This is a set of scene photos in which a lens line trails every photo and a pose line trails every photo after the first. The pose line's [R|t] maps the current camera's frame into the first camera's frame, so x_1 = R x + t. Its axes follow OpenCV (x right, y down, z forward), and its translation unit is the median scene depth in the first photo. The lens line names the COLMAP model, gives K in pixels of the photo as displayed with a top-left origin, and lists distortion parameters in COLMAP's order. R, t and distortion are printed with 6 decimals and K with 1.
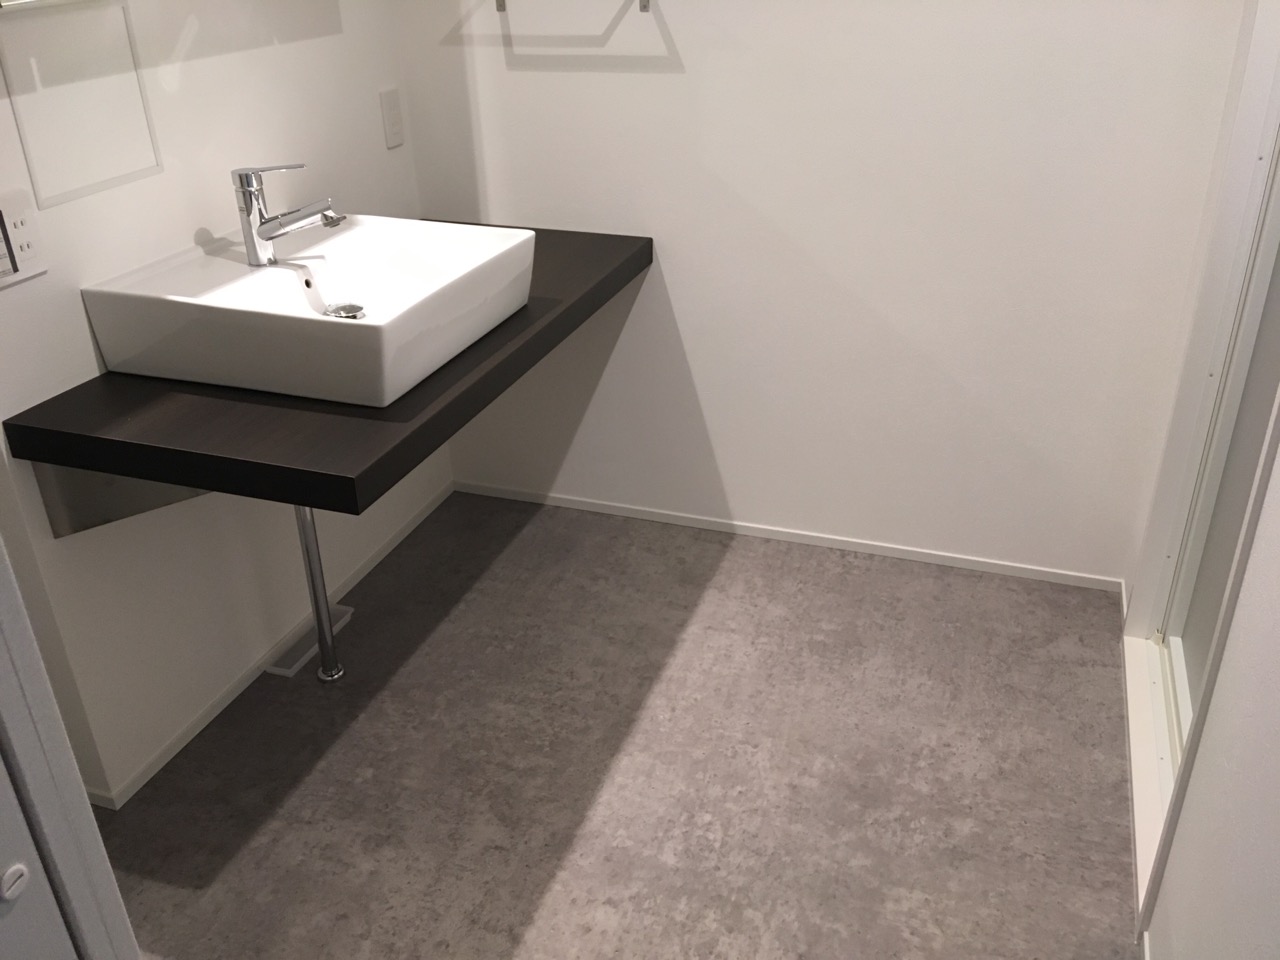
lens RADIAL K [[1087.1, 0, 647.4], [0, 1087.1, 476.4], [0, 0, 1]] dist [0.128643, -0.191035]
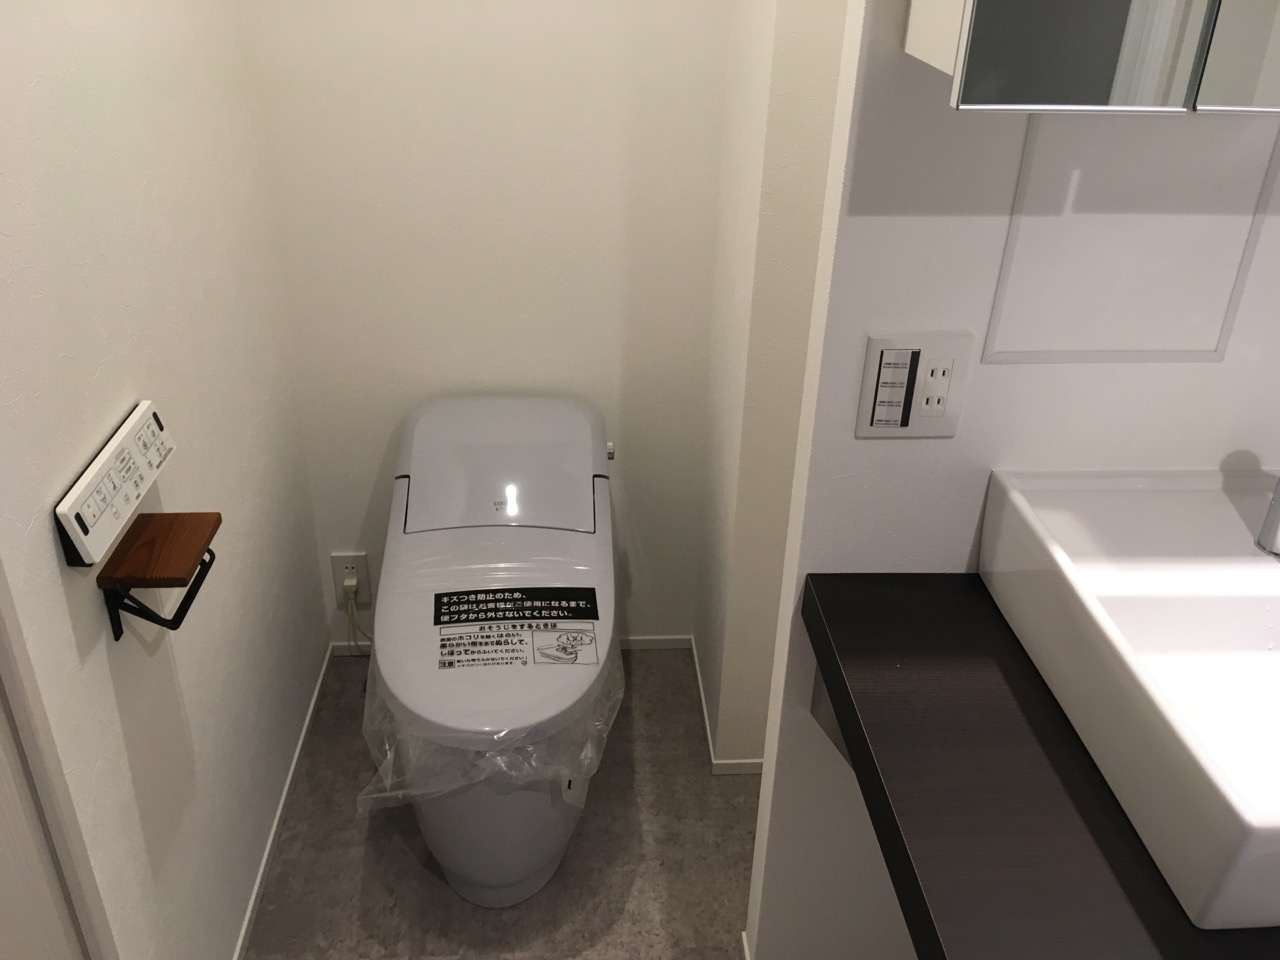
lens RADIAL K [[1087.1, 0, 647.4], [0, 1087.1, 476.4], [0, 0, 1]] dist [0.128643, -0.191035]
pose [[0.393178, 0.471141, -0.789580, -0.026194], [-0.459280, 0.844570, 0.275252, -0.261982], [0.796538, 0.254415, 0.548452, 0.425461]]
